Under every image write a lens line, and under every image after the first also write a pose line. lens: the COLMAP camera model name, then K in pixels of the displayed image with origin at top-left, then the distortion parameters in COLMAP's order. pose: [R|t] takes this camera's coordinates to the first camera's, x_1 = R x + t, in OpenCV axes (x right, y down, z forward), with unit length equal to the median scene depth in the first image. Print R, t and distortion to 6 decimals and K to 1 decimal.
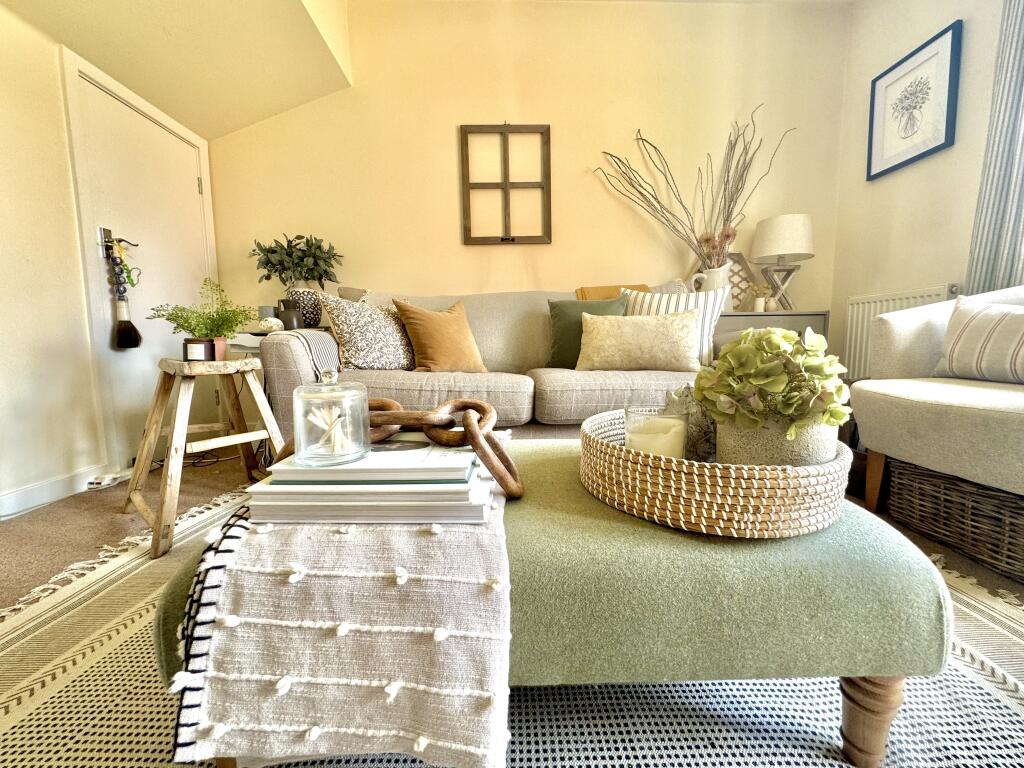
lens RADIAL K [[406.8, 0, 510.8], [0, 406.8, 383.1], [0, 0, 1]] dist [-0.001474, 0.000186]
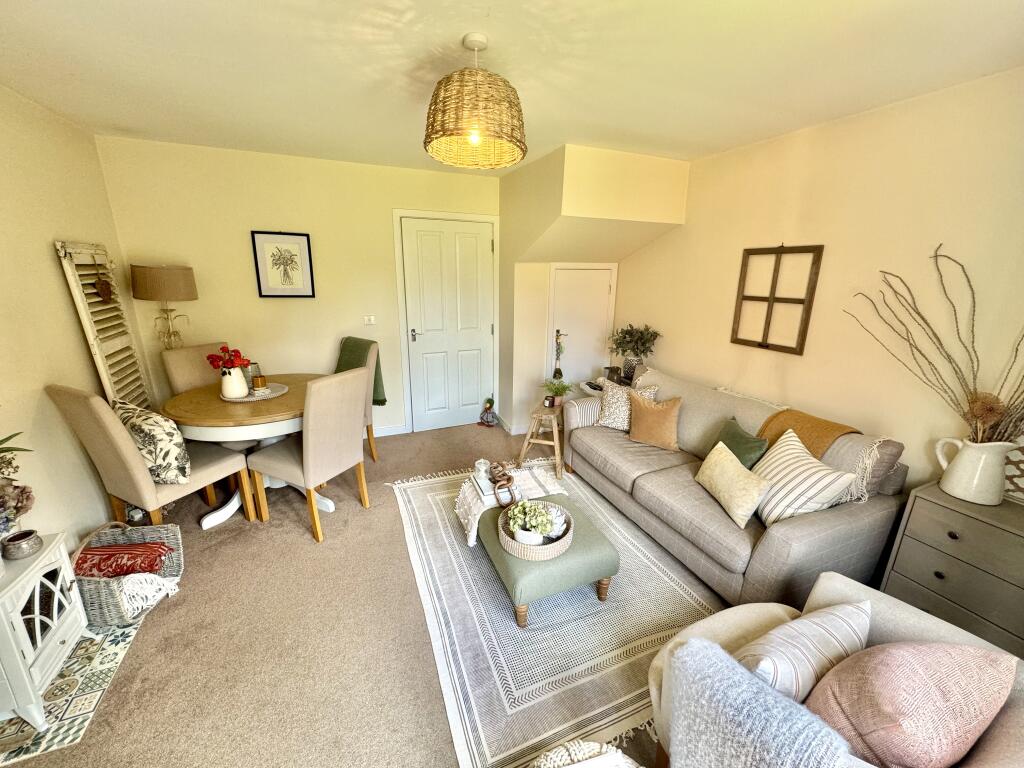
lens RADIAL K [[406.8, 0, 512.8], [0, 406.8, 379.4], [0, 0, 1]] dist [-0.001474, 0.000186]
pose [[0.367045, 0.261594, -0.892663, 0.796999], [-0.102362, 0.965173, 0.240753, -0.470402], [0.924554, 0.003008, 0.381039, -0.103423]]
